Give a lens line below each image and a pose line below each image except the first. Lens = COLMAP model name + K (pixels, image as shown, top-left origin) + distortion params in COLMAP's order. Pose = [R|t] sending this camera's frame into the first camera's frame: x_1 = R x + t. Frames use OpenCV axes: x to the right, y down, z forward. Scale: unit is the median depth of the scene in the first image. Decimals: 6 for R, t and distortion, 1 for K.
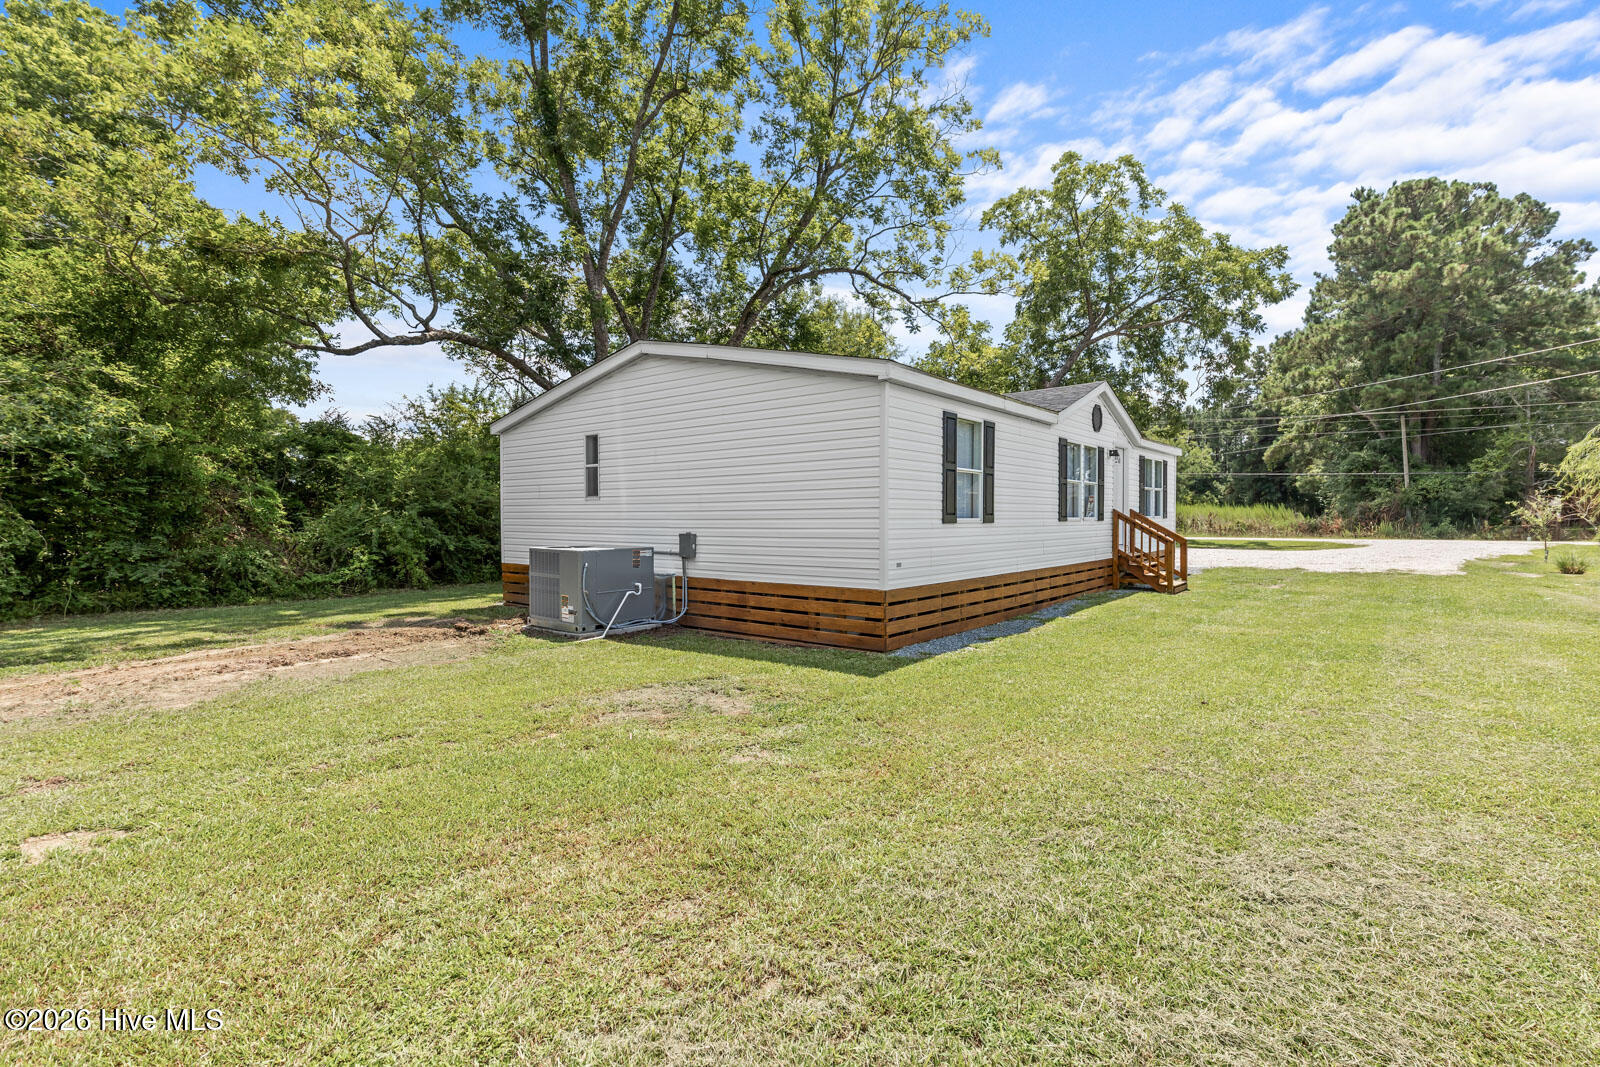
lens RADIAL K [[743.7, 0, 801.3], [0, 743.7, 530.4], [0, 0, 1]] dist [0.013438, -0.000154]
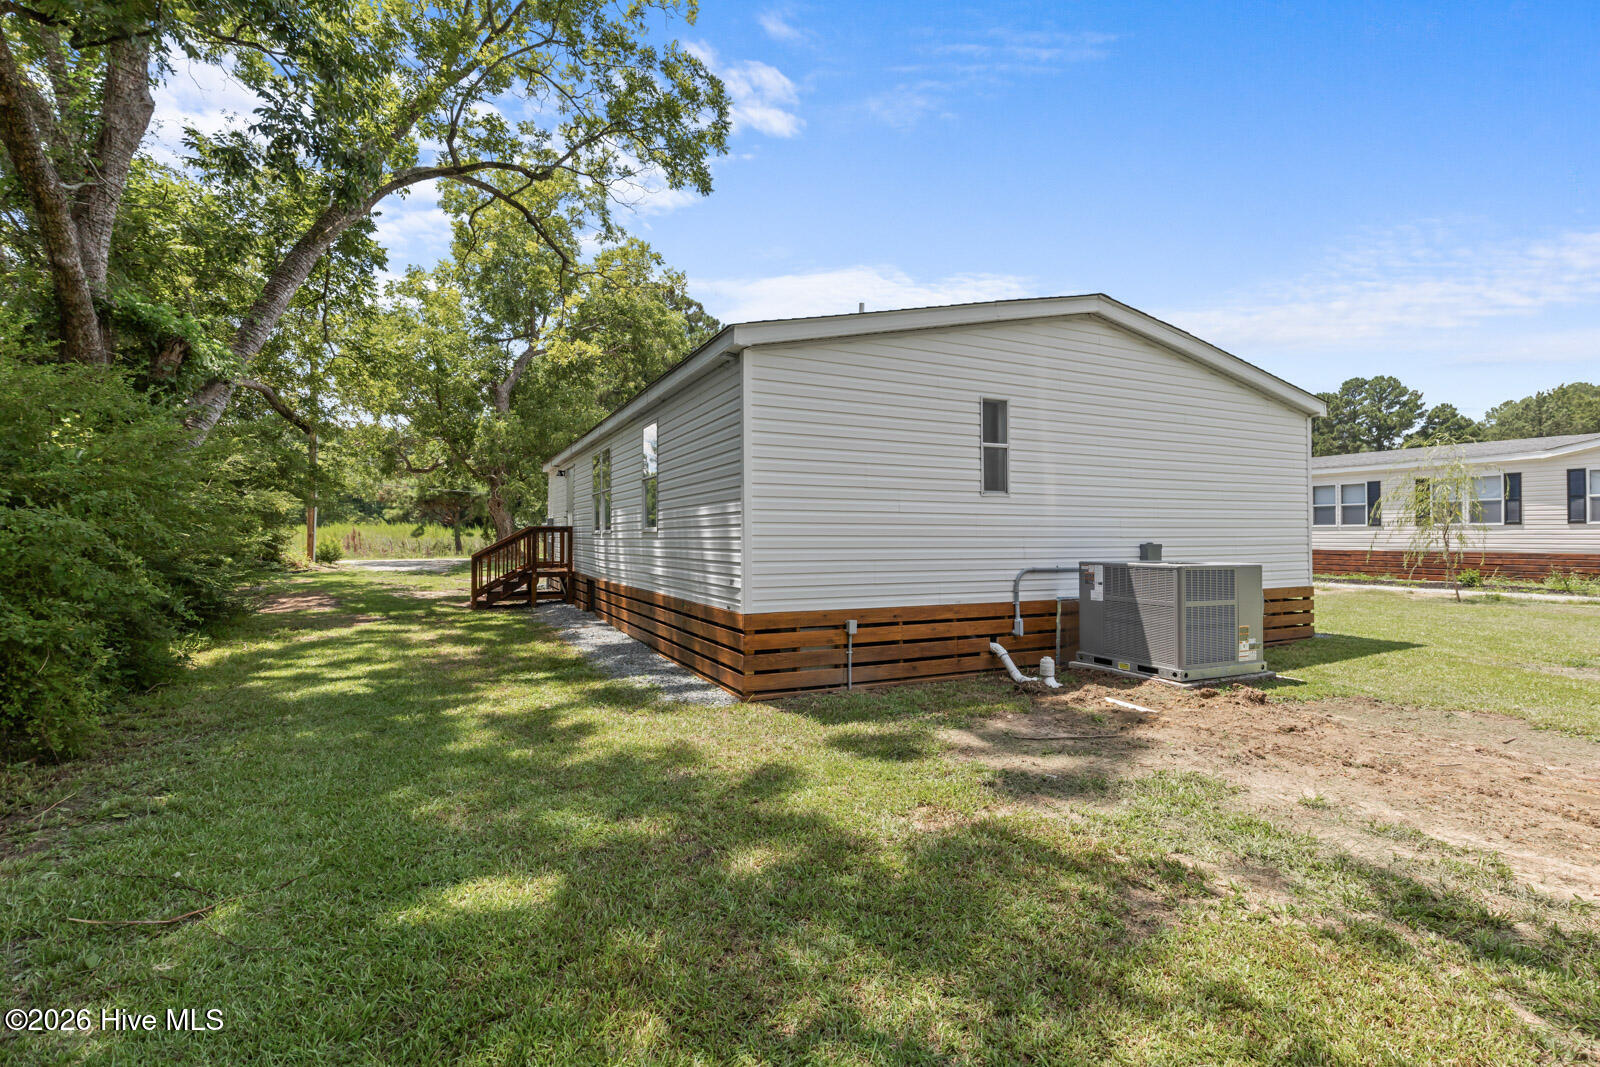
lens RADIAL K [[743.7, 0, 799.6], [0, 743.7, 534.4], [0, 0, 1]] dist [0.013438, -0.000154]
pose [[0.432335, 0.007296, 0.901684, -0.957630], [0.015104, 0.999768, -0.015331, 0.000498], [-0.901587, 0.020247, 0.432124, 0.870825]]
